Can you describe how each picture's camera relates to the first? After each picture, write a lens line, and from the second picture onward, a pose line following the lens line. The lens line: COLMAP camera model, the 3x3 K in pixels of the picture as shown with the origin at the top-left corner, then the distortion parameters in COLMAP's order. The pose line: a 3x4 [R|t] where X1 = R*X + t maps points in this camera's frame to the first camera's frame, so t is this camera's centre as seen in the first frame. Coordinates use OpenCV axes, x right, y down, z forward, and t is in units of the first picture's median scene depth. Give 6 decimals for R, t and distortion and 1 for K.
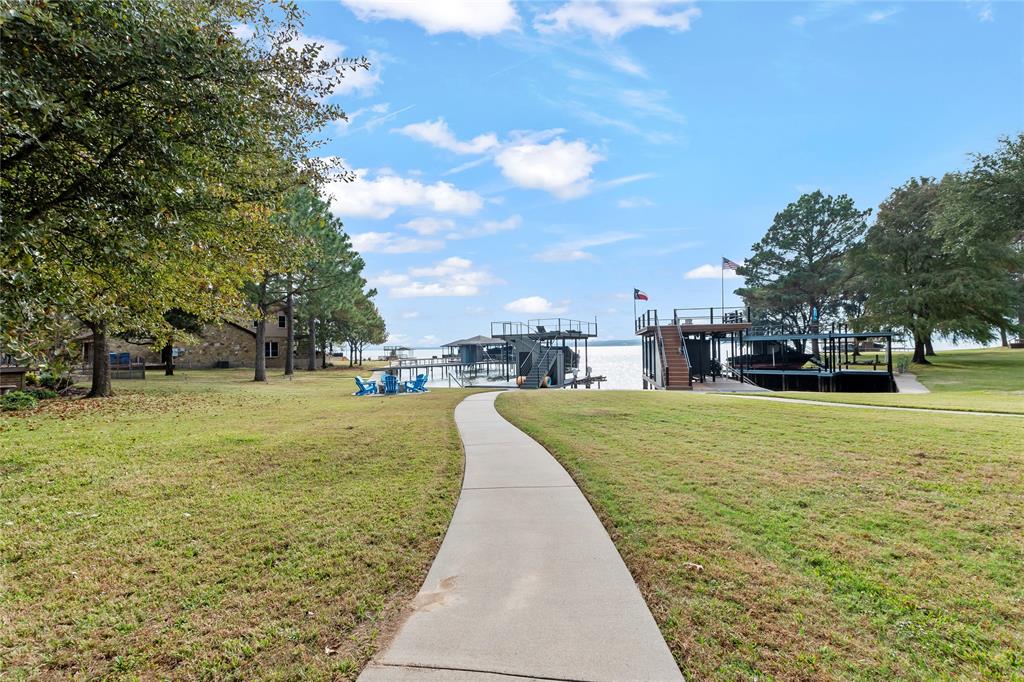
lens RADIAL K [[446.5, 0, 511.3], [0, 446.5, 343.2], [0, 0, 1]] dist [-0.003351, 0.000208]
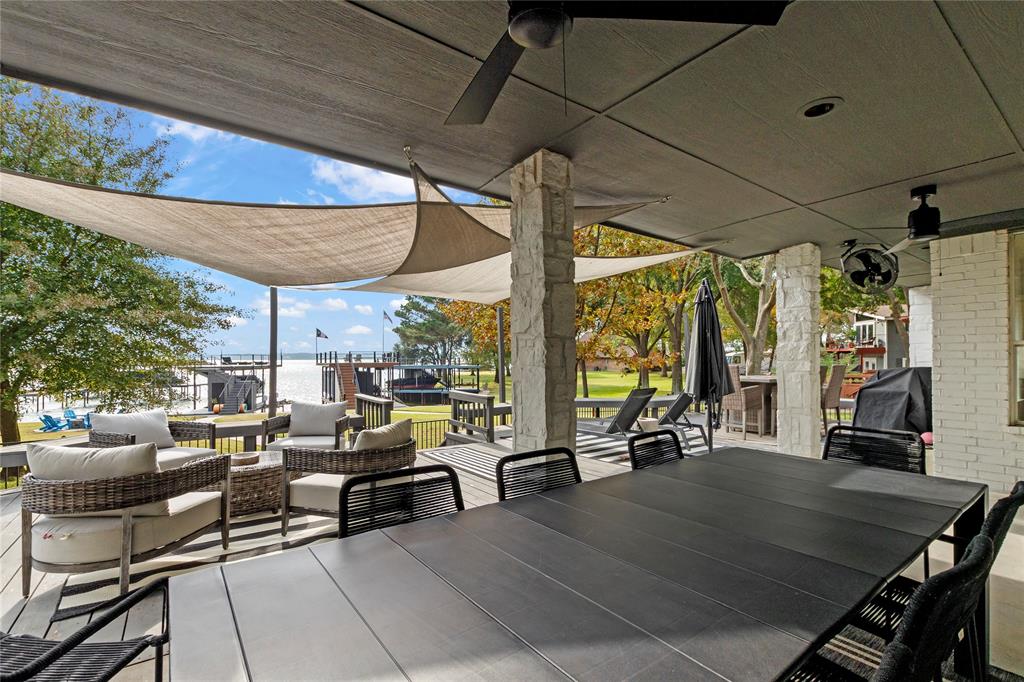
lens RADIAL K [[446.5, 0, 513.8], [0, 446.5, 361.0], [0, 0, 1]] dist [-0.003351, 0.000208]
pose [[0.753160, 0.011641, 0.657734, -0.094859], [-0.018222, 0.999829, 0.003170, -0.033450], [-0.657585, -0.014373, 0.753243, -0.223671]]
